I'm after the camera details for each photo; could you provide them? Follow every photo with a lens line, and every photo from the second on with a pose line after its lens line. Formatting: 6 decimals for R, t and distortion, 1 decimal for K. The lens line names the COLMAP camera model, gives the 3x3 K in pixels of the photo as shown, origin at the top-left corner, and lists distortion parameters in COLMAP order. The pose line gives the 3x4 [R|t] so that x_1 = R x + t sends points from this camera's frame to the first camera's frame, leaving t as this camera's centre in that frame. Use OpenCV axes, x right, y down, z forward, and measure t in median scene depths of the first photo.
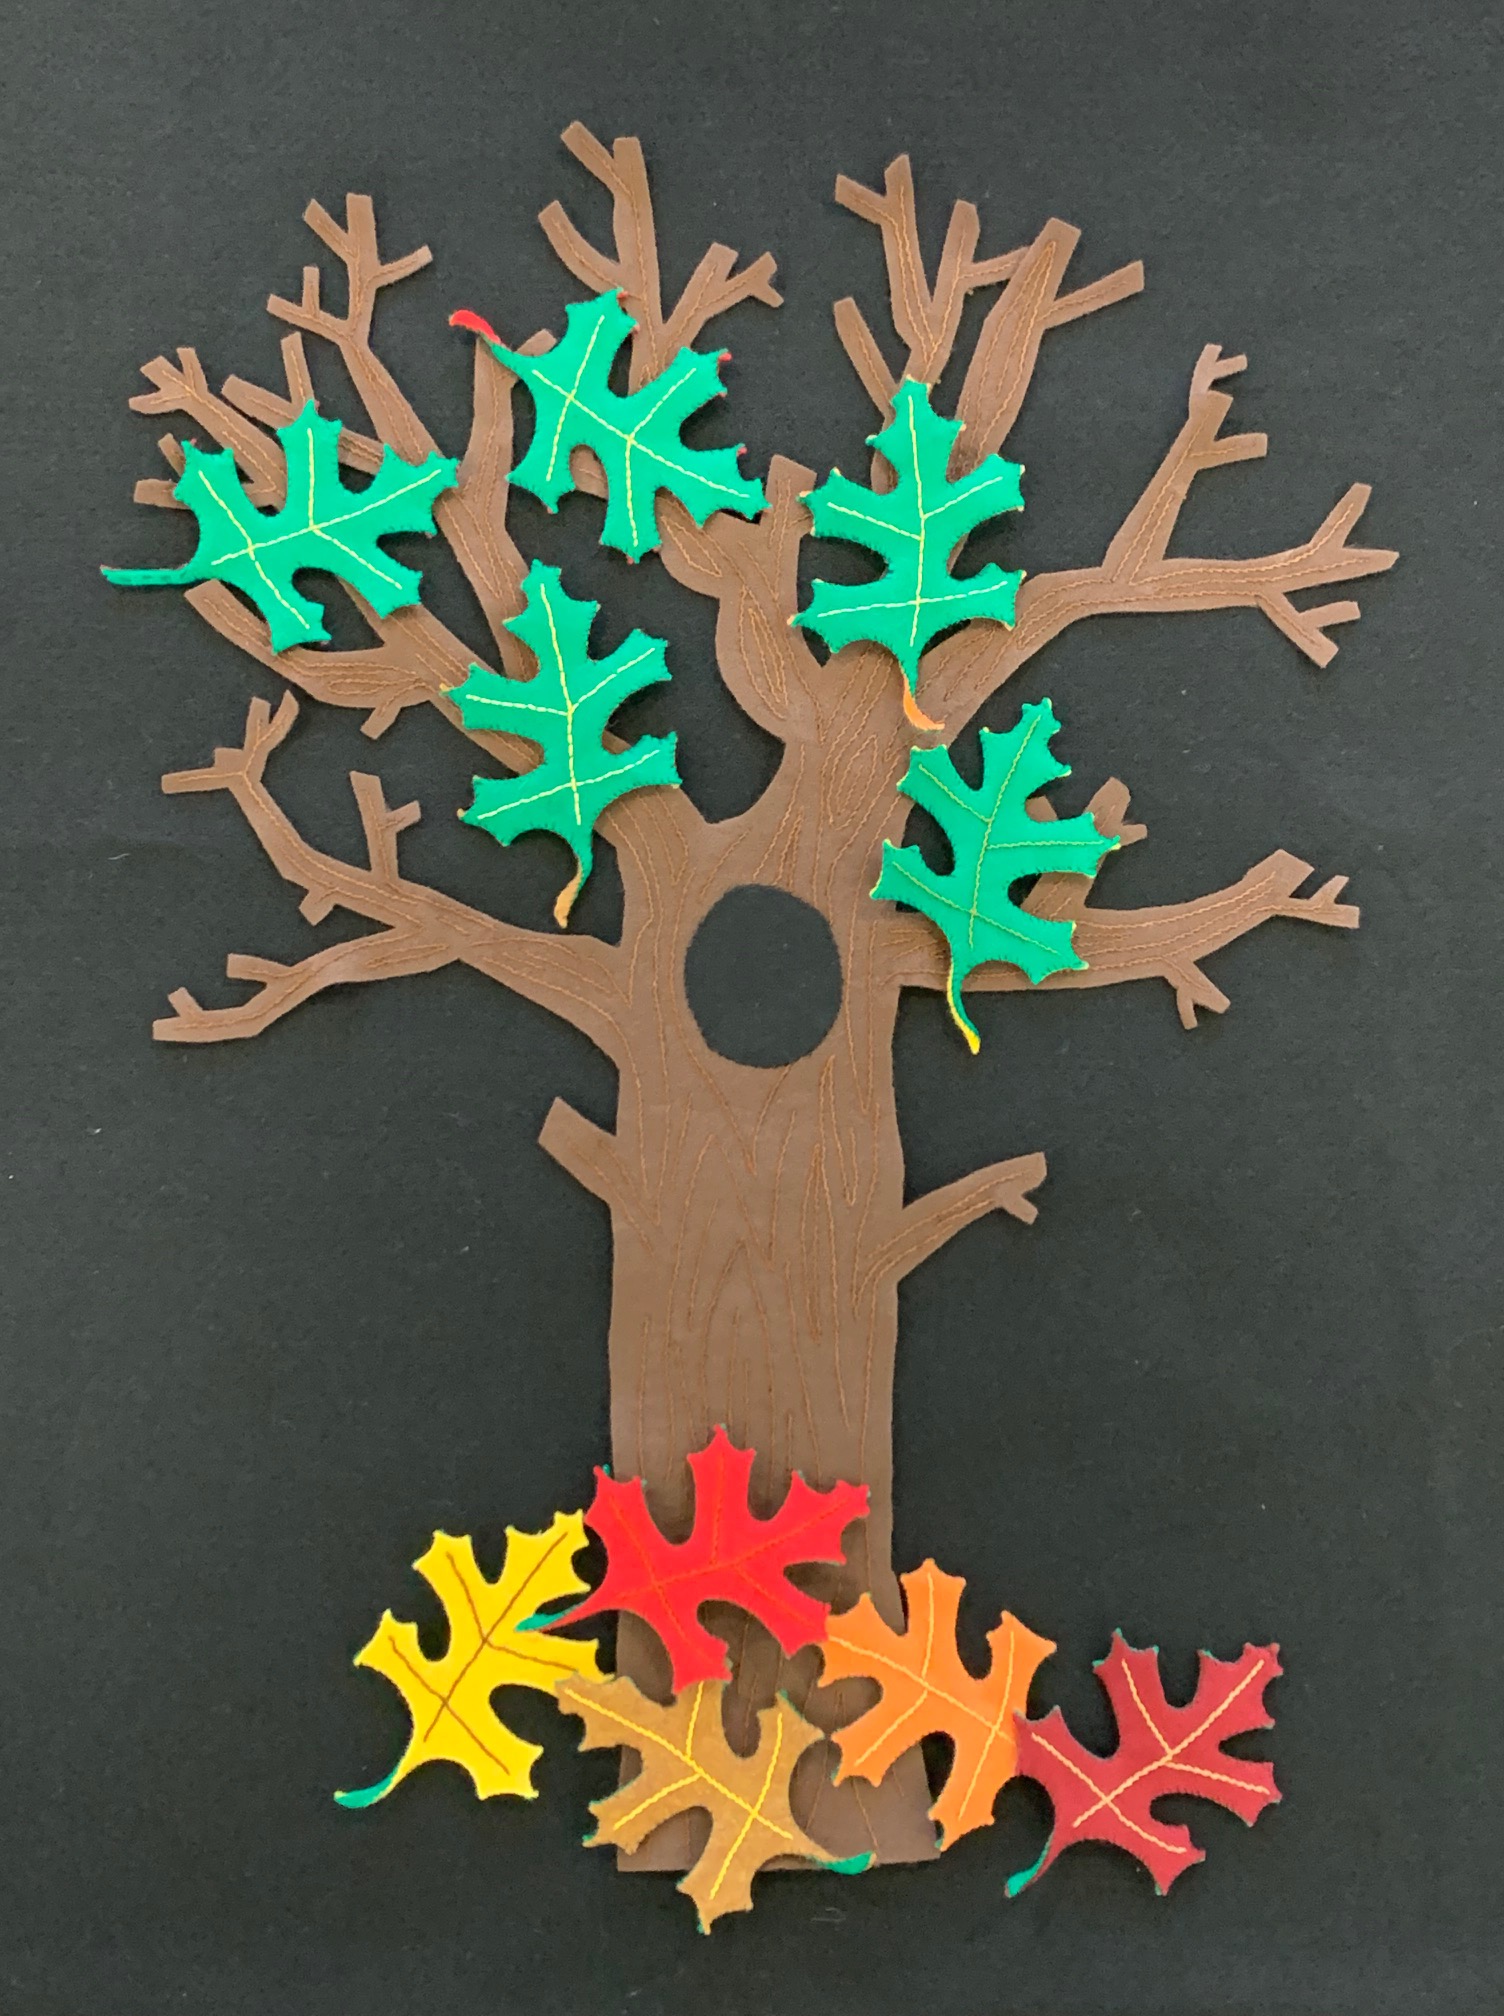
lens RADIAL K [[2640.6, 0, 762.5], [0, 2640.6, 998.5], [0, 0, 1]] dist [0.091261, 0.000000]
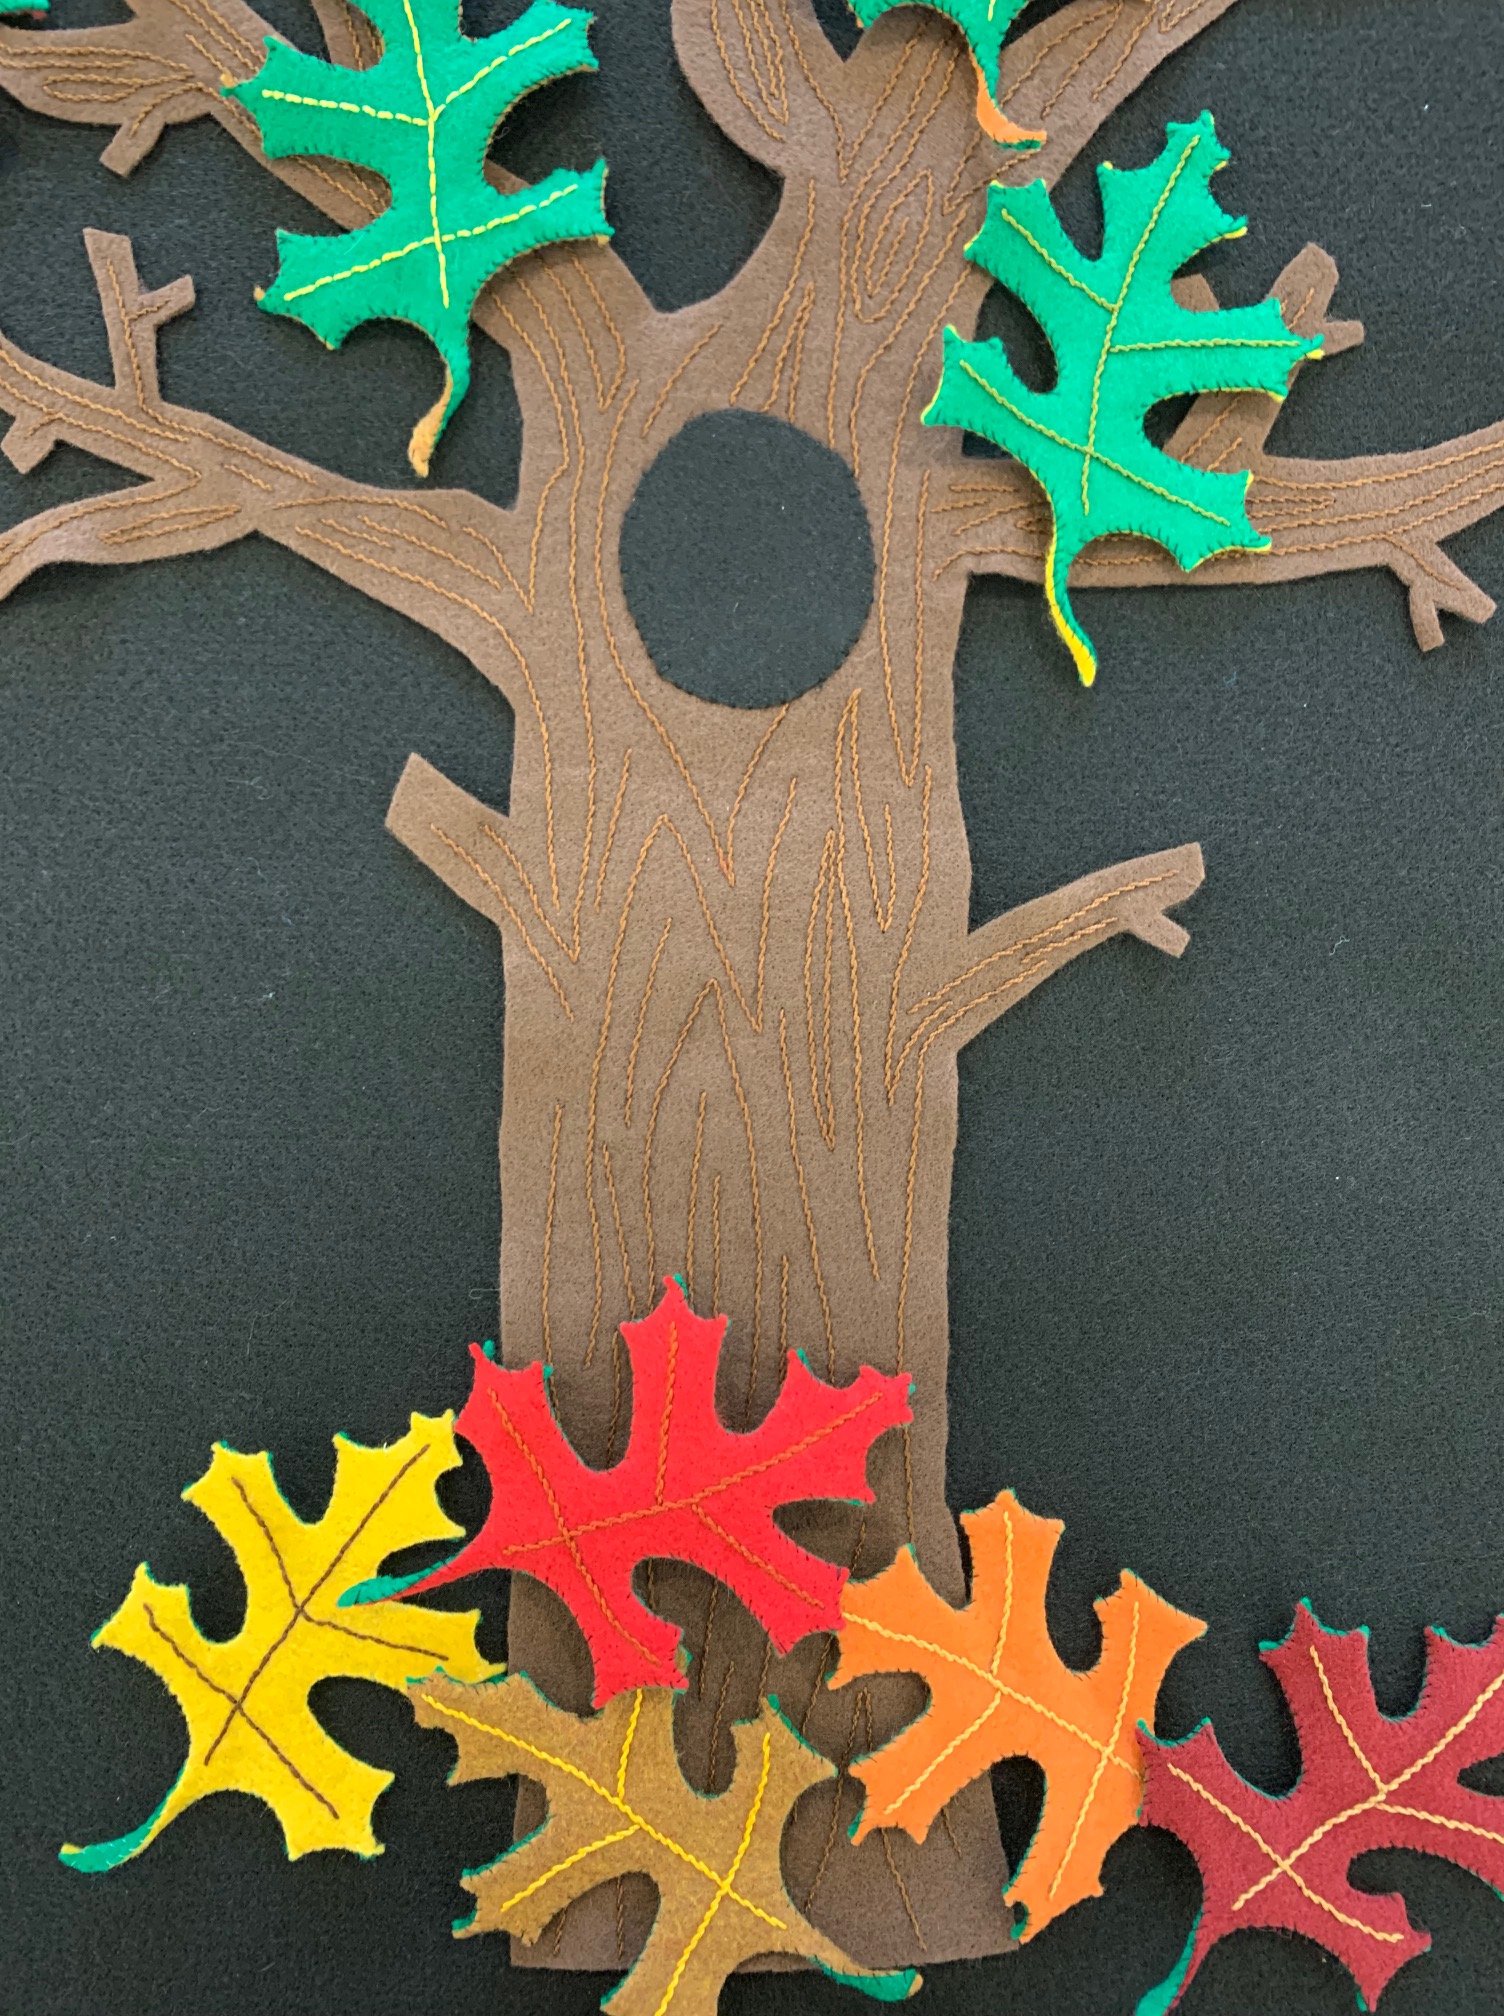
lens RADIAL K [[1541.7, 0, 737.1], [0, 1541.7, 1016.0], [0, 0, 1]] dist [-0.001251, -0.003696]
pose [[0.999803, 0.004652, -0.019286, 0.005584], [-0.003299, 0.997570, 0.069589, 0.073676], [0.019562, -0.069512, 0.997389, 0.634680]]
